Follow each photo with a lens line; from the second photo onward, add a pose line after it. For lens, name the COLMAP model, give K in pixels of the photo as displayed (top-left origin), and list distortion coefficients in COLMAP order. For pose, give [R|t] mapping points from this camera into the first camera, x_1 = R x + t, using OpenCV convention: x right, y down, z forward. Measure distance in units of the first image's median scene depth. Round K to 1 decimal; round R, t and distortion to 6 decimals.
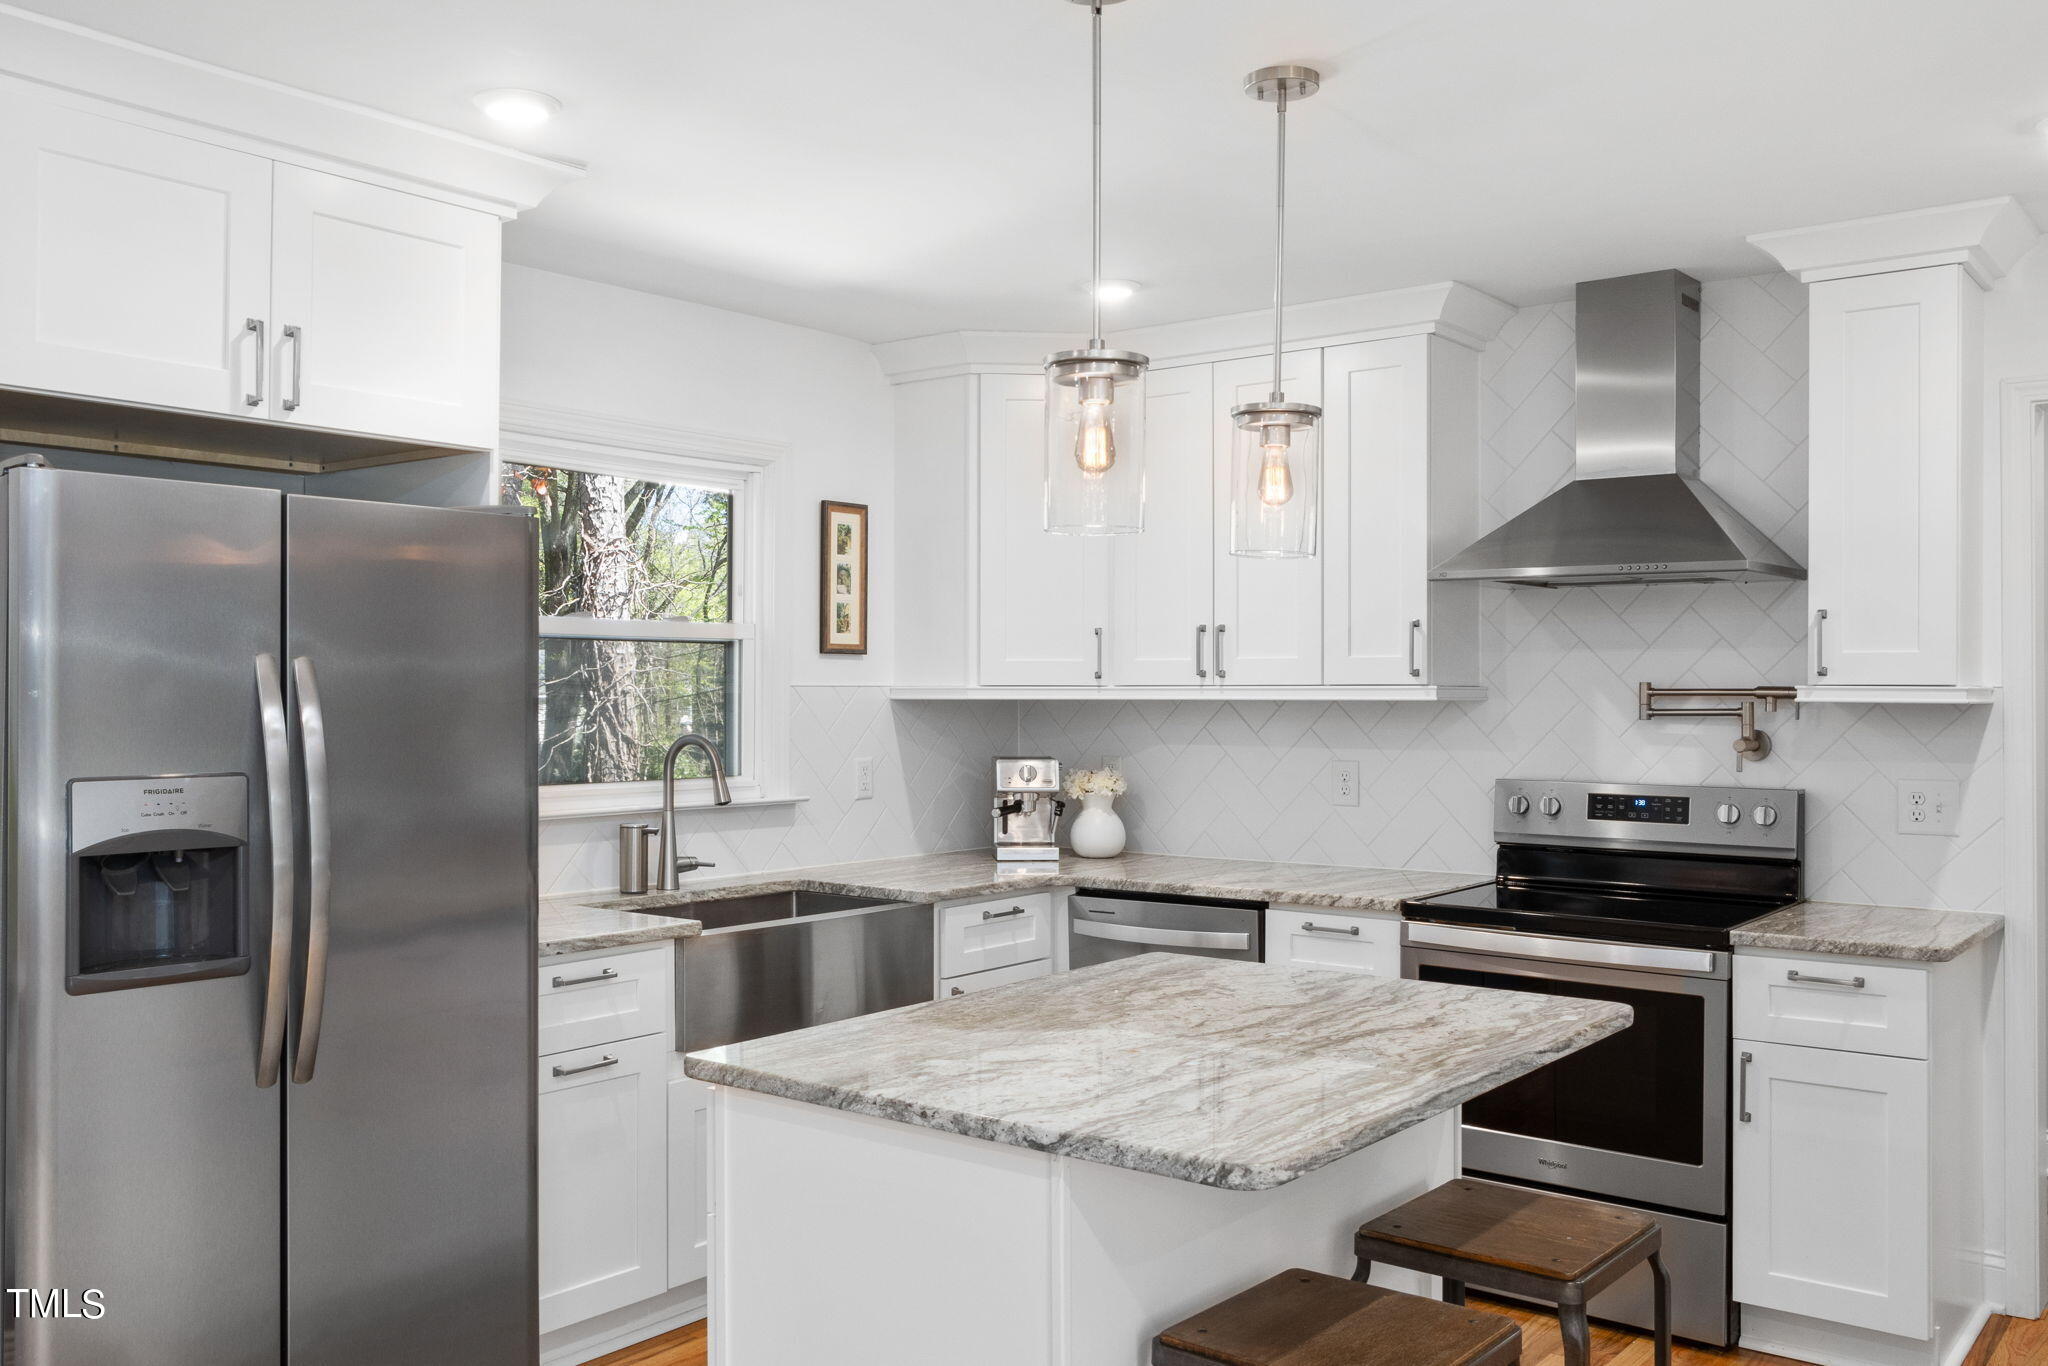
lens RADIAL K [[1766.1, 0, 1025.1], [0, 1766.1, 680.9], [0, 0, 1]] dist [-0.018676, -0.002497]
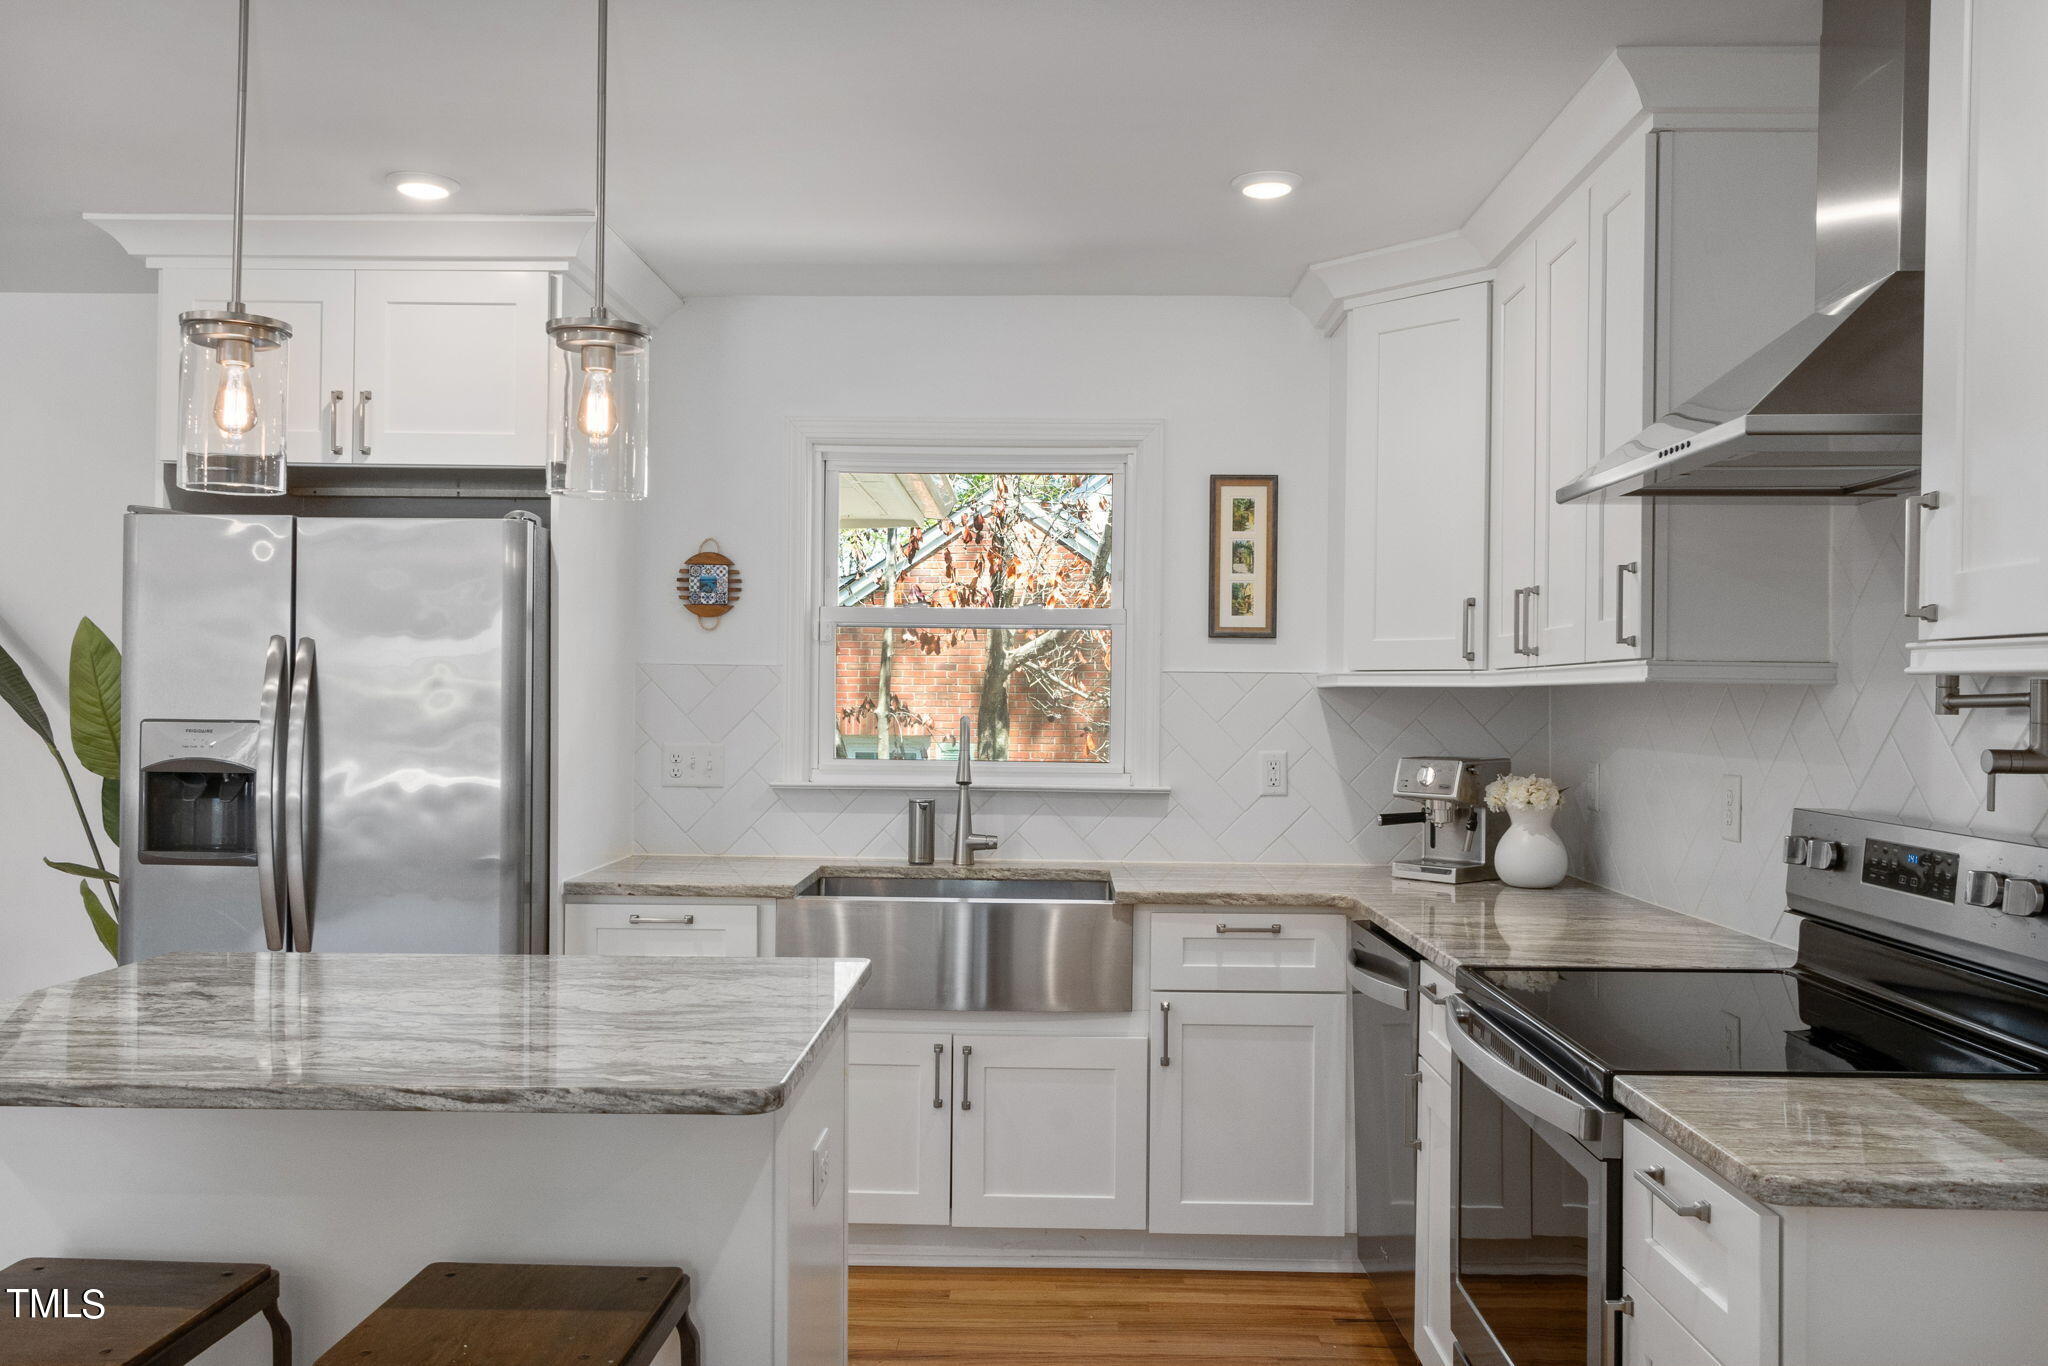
lens RADIAL K [[1624.7, 0, 1024.3], [0, 1624.7, 697.0], [0, 0, 1]] dist [-0.037631, -0.000007]
pose [[0.600059, 0.005165, -0.799939, 0.578663], [-0.005814, 0.999981, 0.002095, 0.016615], [0.799935, 0.003394, 0.600077, 0.447265]]
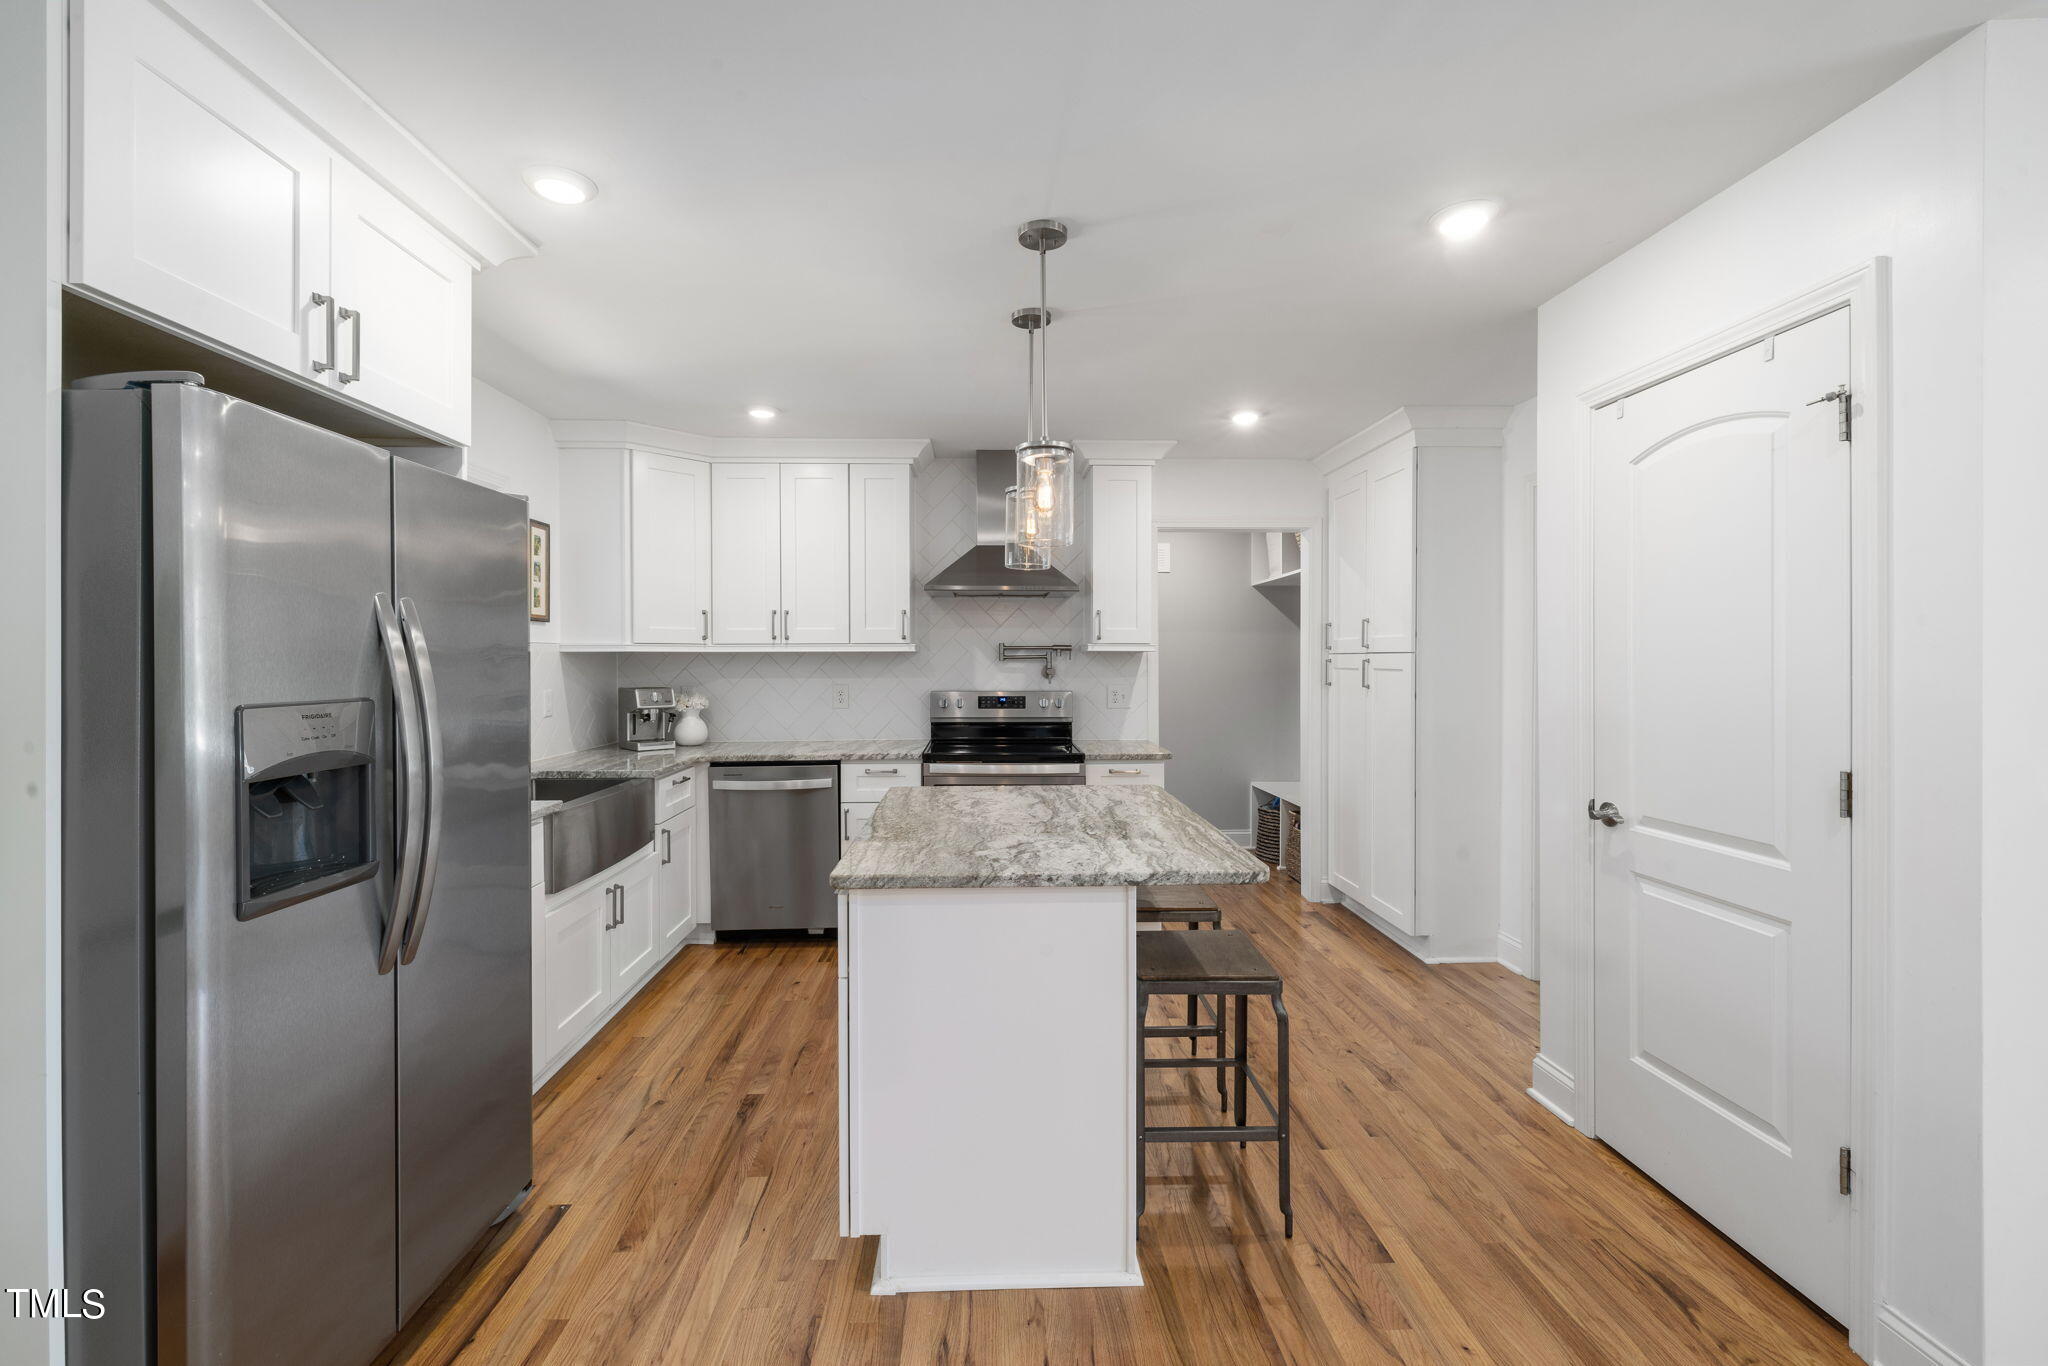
lens RADIAL K [[861.0, 0, 1020.7], [0, 861.0, 666.8], [0, 0, 1]] dist [0.003954, 0.000300]
pose [[0.761200, -0.007660, 0.648472, -0.301499], [-0.001313, 0.999910, 0.013352, 0.015042], [-0.648516, -0.011015, 0.761121, 0.191839]]
